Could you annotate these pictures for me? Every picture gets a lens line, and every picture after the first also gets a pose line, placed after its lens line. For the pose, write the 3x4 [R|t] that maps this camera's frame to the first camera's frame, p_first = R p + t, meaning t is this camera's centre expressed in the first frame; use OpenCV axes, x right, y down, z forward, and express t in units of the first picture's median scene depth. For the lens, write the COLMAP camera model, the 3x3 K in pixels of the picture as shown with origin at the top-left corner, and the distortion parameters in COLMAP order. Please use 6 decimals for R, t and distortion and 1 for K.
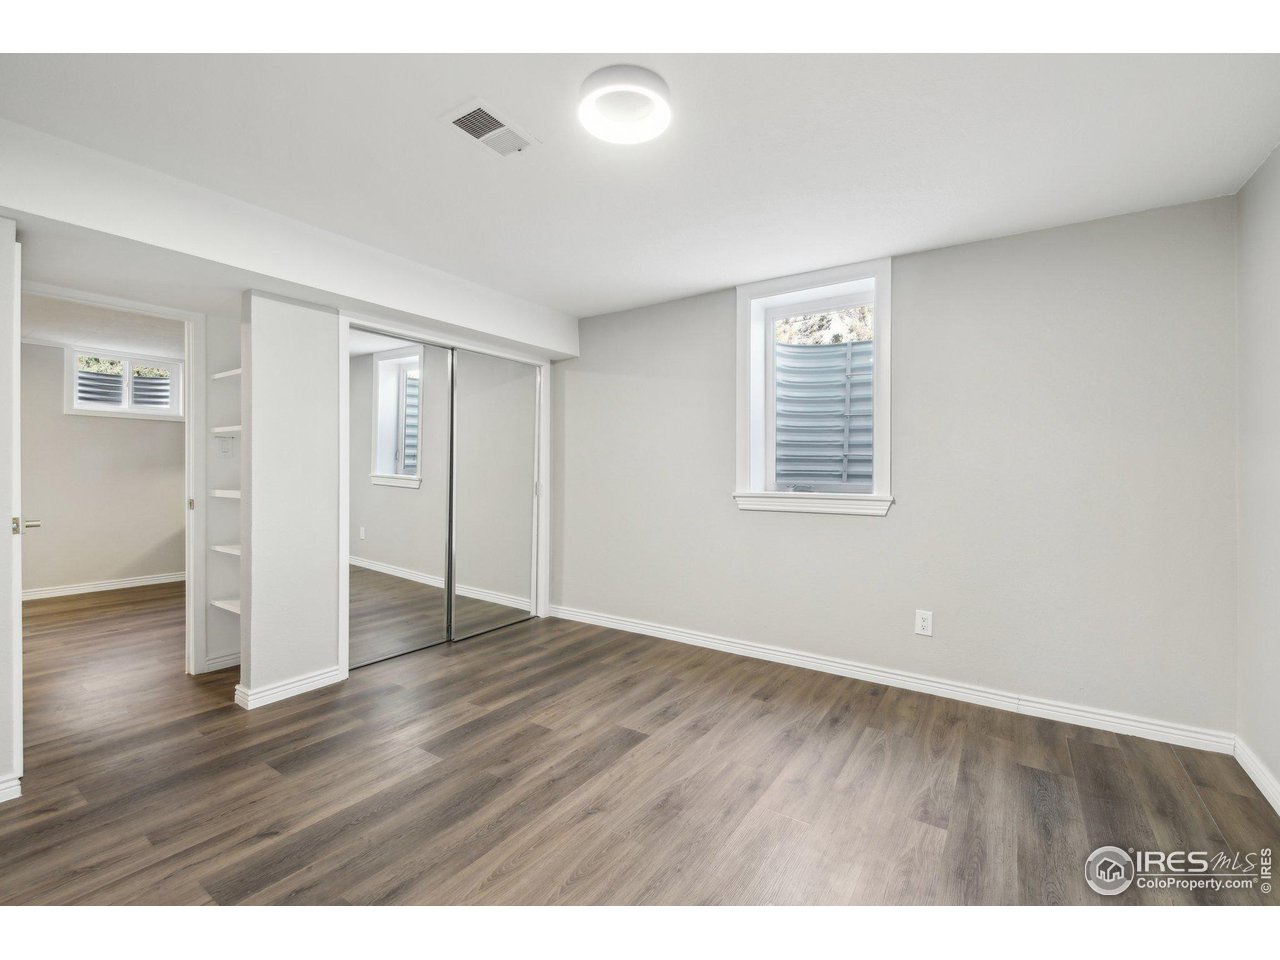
lens RADIAL K [[562.8, 0, 632.1], [0, 562.8, 474.4], [0, 0, 1]] dist [0.001883, -0.001328]
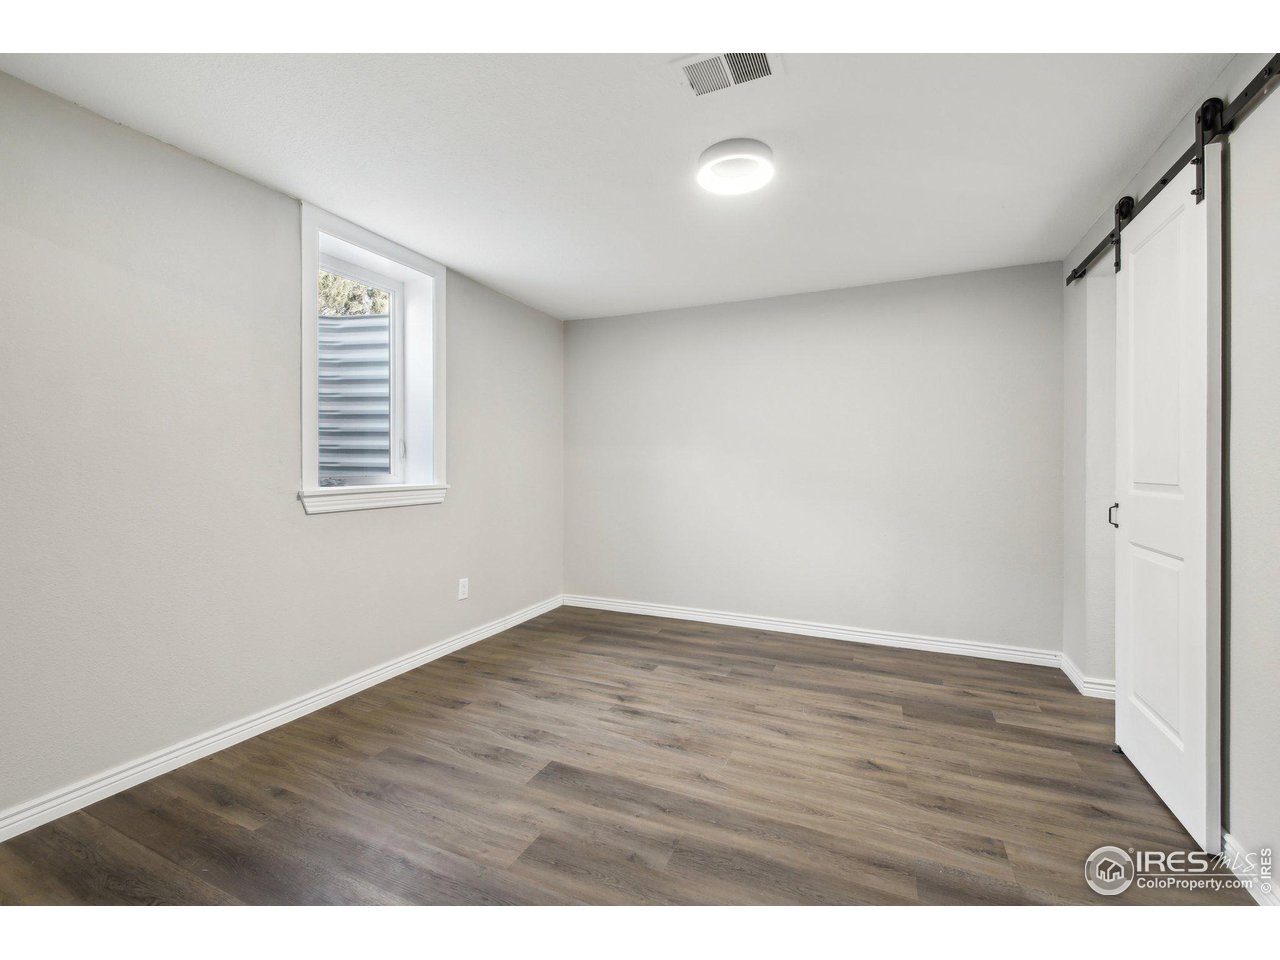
lens RADIAL K [[562.8, 0, 633.6], [0, 562.8, 472.4], [0, 0, 1]] dist [0.001883, -0.001328]
pose [[-0.169787, -0.023823, 0.985193, -0.815221], [0.002684, 0.999693, 0.024636, -0.011717], [-0.985477, 0.006827, -0.169671, 0.973431]]
